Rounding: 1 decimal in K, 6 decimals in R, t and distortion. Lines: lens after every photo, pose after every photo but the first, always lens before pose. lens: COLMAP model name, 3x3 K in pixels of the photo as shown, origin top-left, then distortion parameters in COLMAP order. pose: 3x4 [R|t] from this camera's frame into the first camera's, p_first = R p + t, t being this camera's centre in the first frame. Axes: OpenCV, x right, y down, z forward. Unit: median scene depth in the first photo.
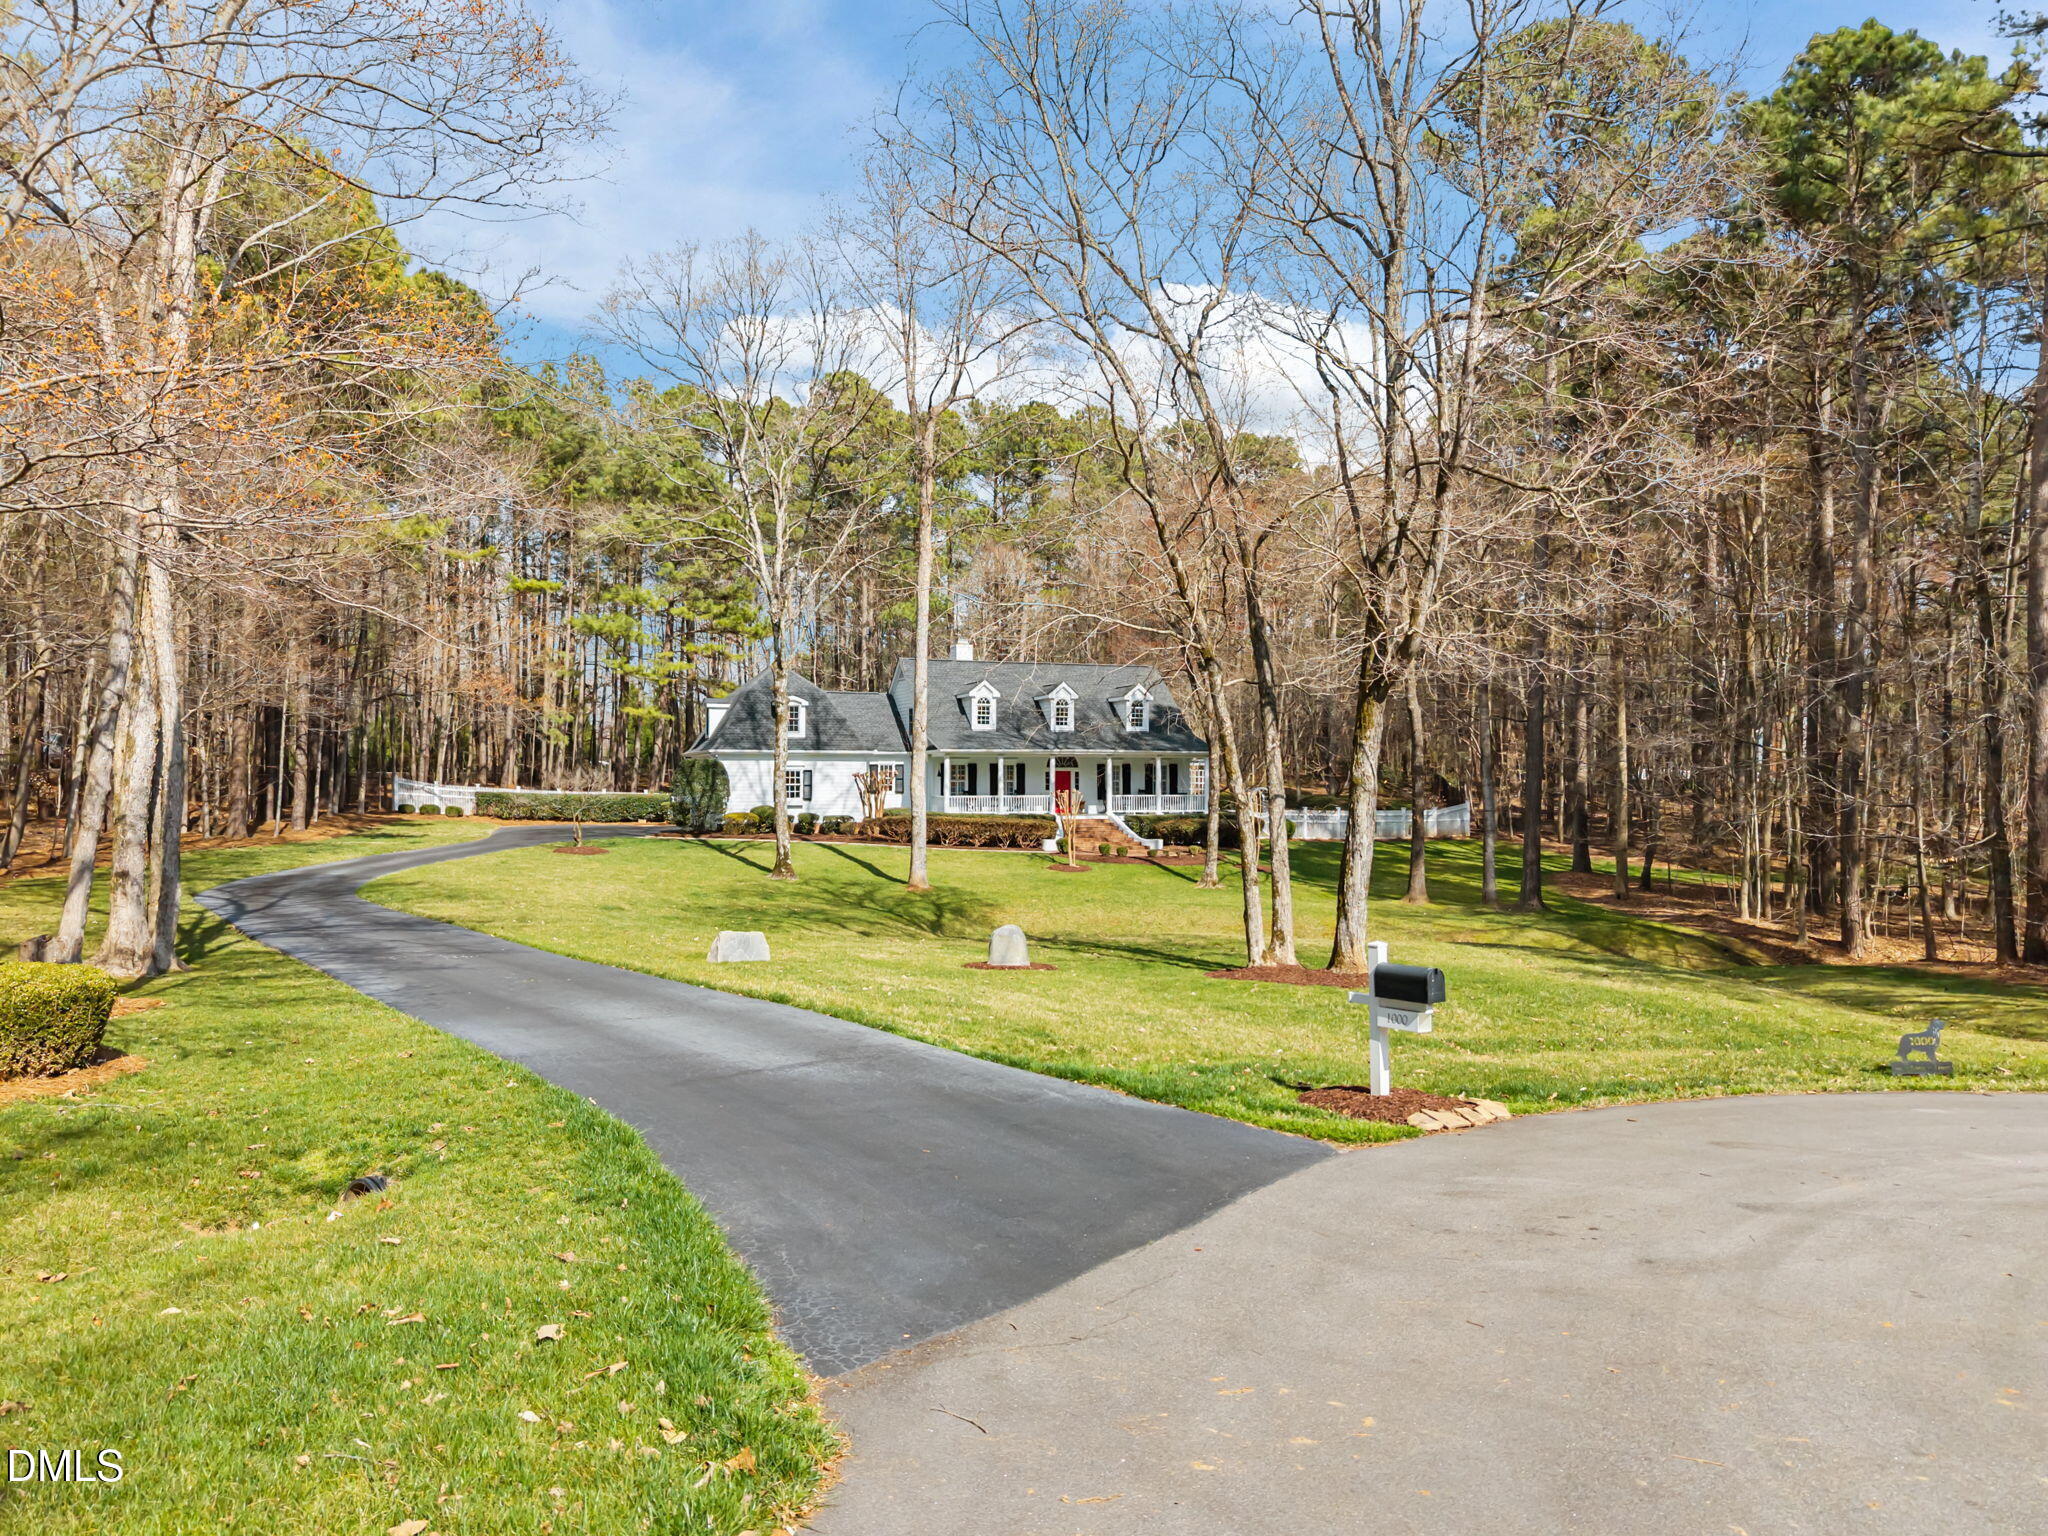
lens RADIAL K [[1374.8, 0, 1024.0], [0, 1374.8, 768.0], [0, 0, 1]] dist [0.024789, -0.026583]
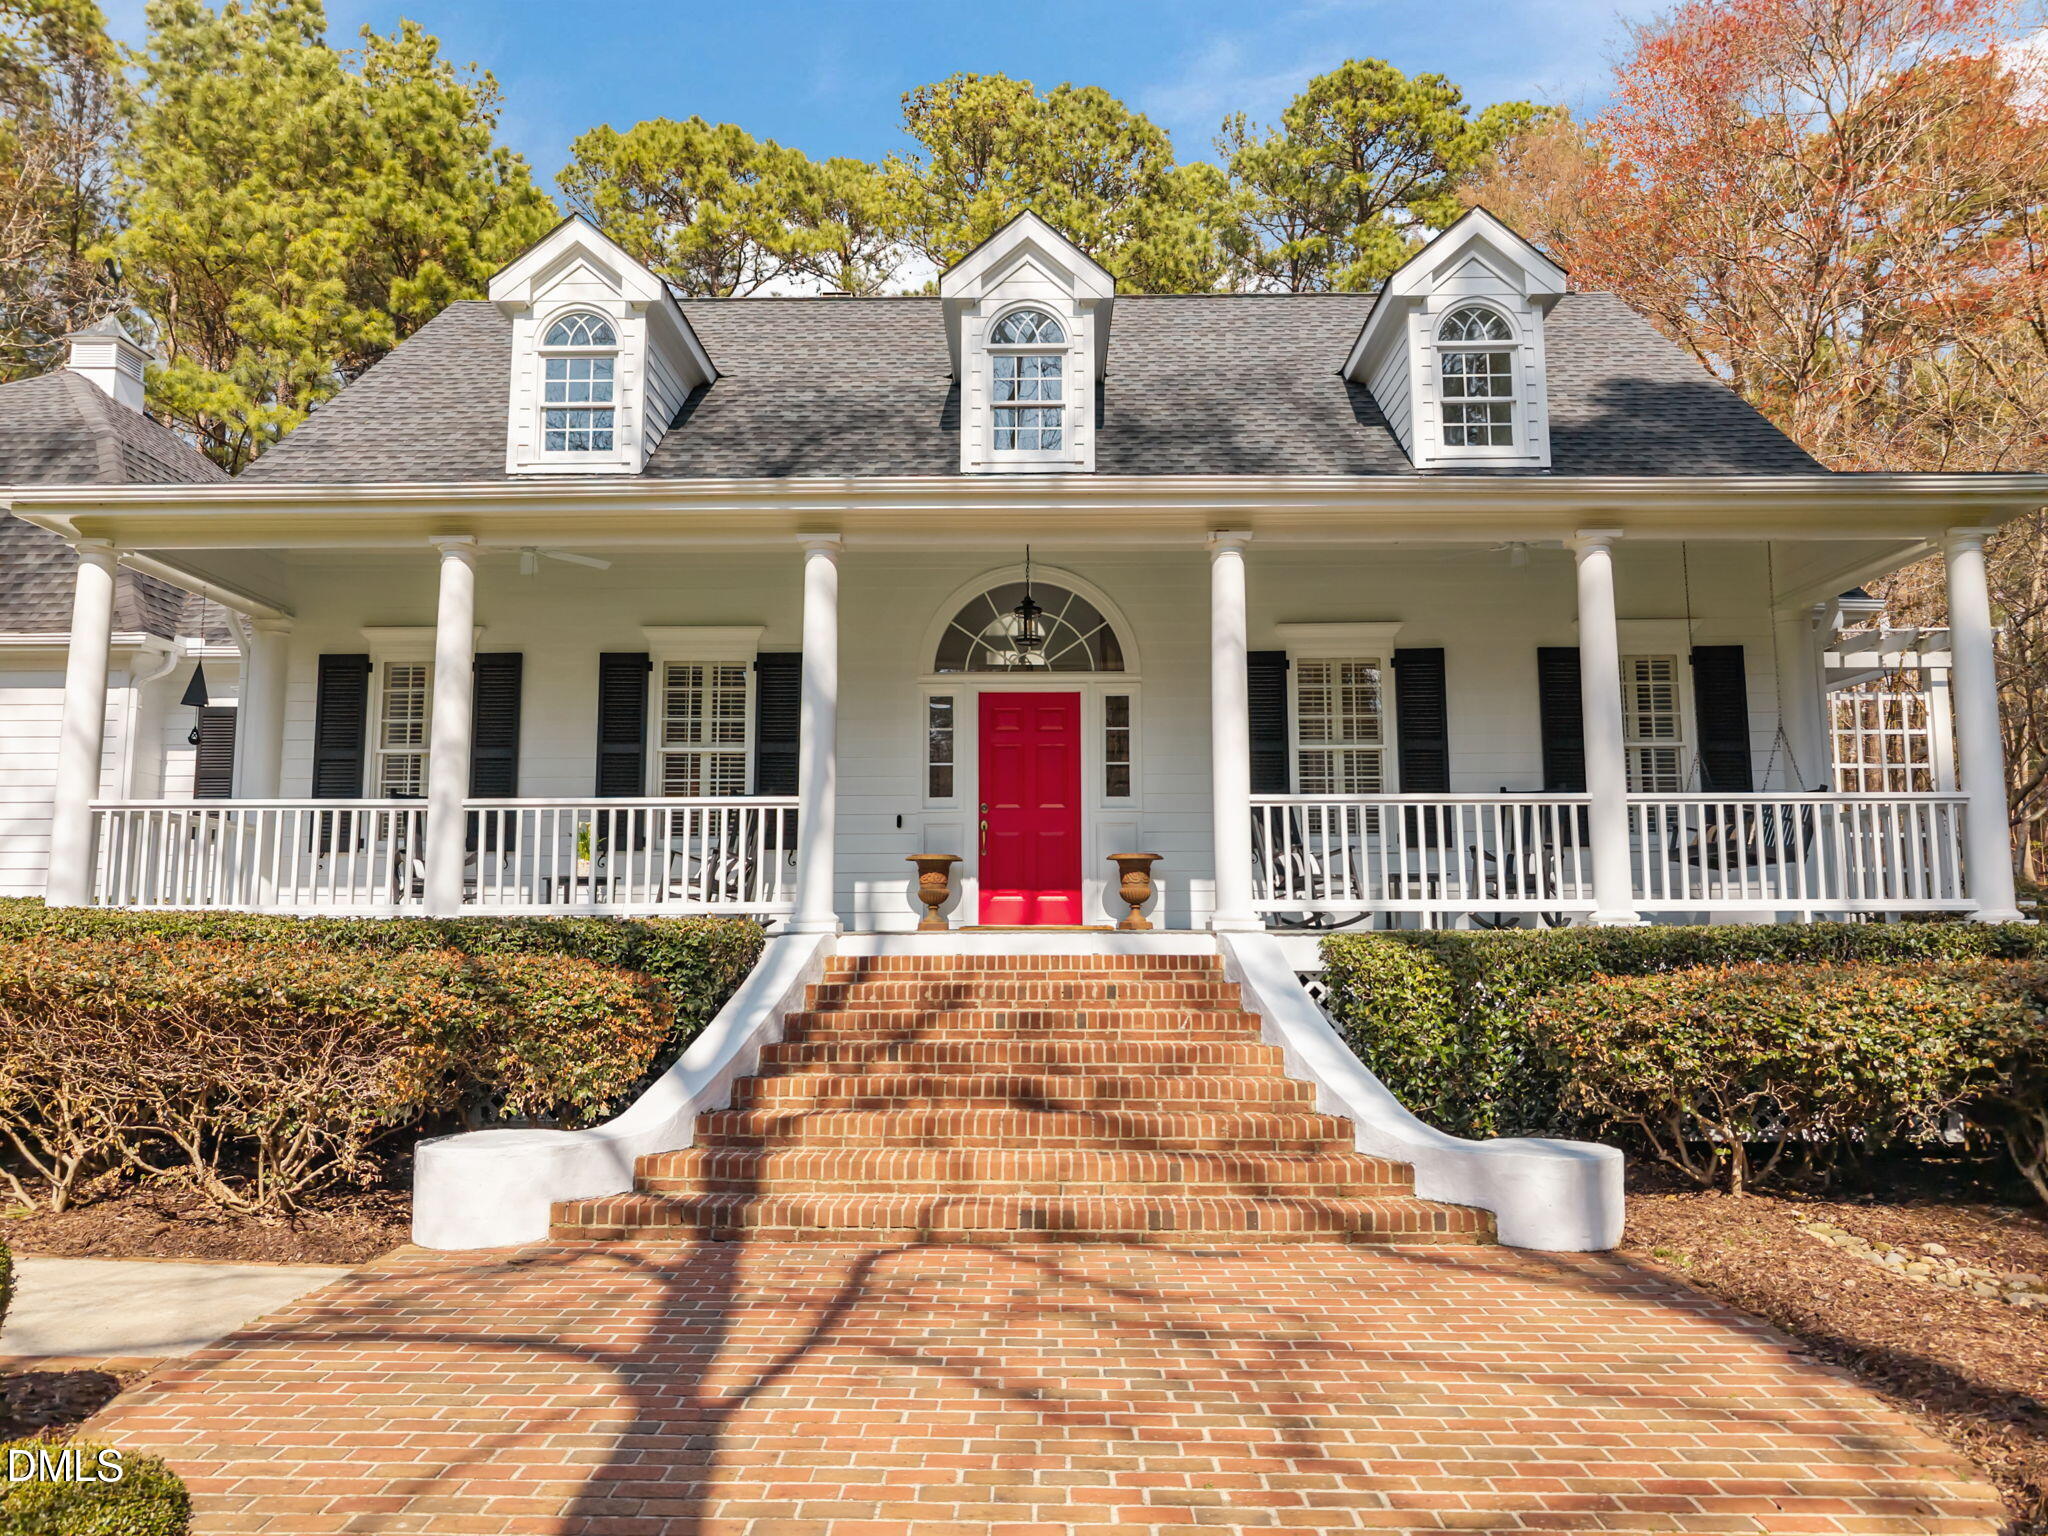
lens RADIAL K [[1374.8, 0, 1024.0], [0, 1374.8, 768.0], [0, 0, 1]] dist [0.024789, -0.026583]
pose [[0.930204, -0.047602, -0.363942, 0.097231], [0.009339, 0.994303, -0.106181, 0.033085], [0.366923, 0.095372, 0.925350, 0.870188]]
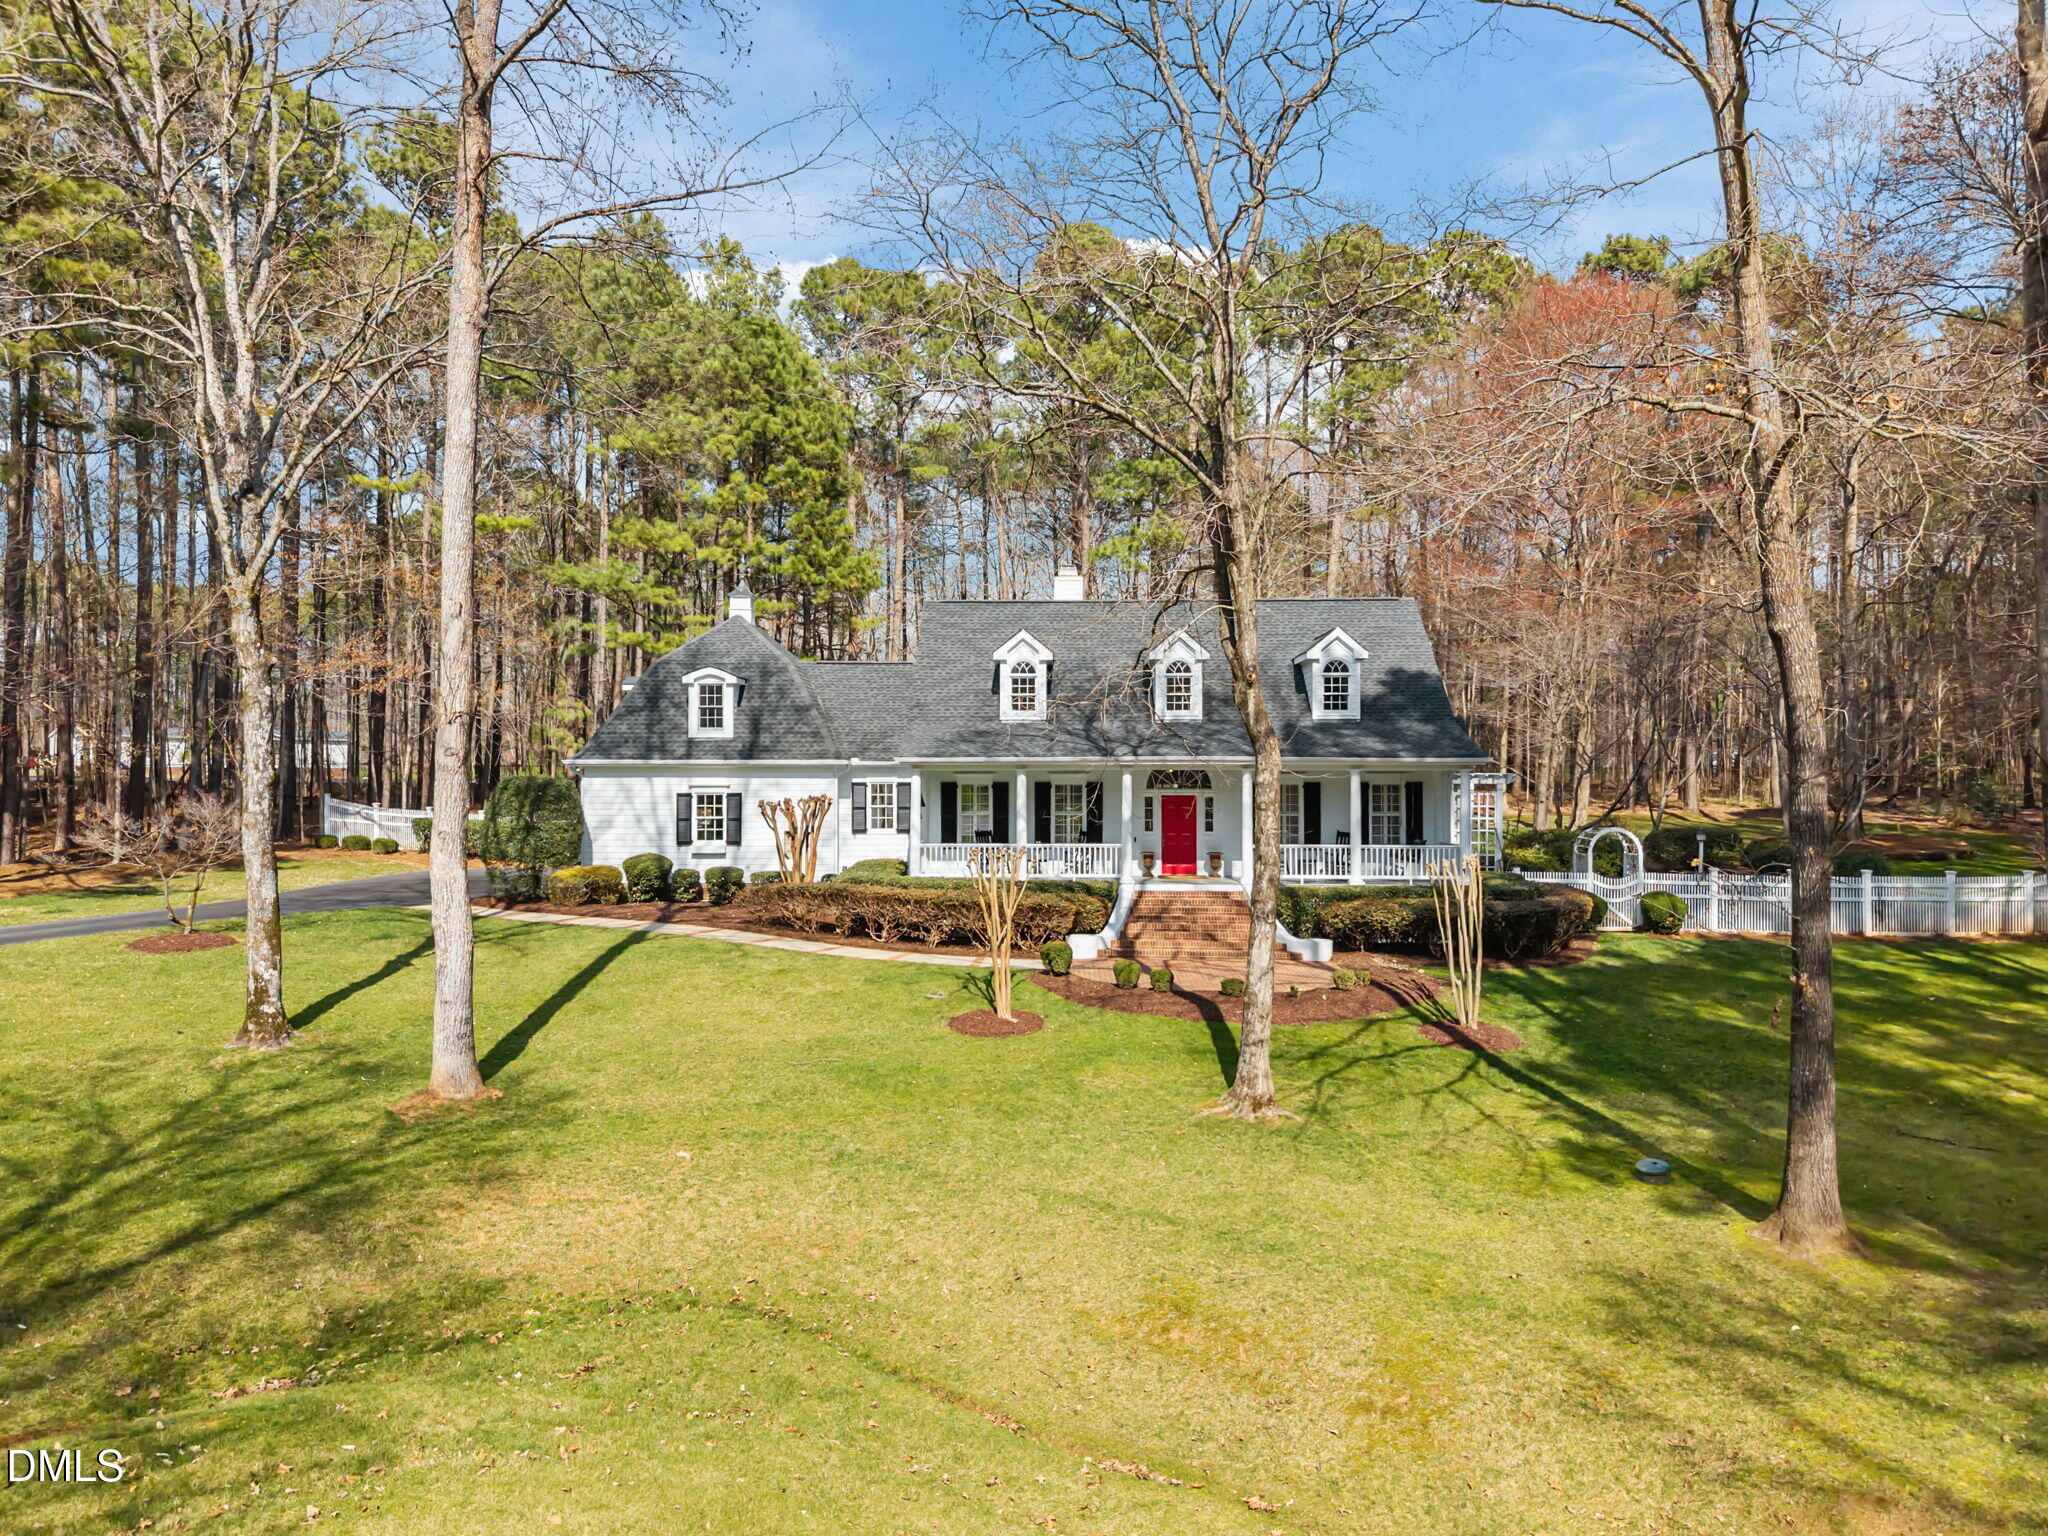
lens RADIAL K [[1438.9, 0, 1015.4], [0, 1438.9, 725.1], [0, 0, 1]] dist [0.006271, -0.026519]
pose [[0.925039, -0.013667, -0.379627, 0.189665], [0.002722, 0.999565, -0.029352, -0.009334], [0.379863, 0.026118, 0.924674, 0.480196]]
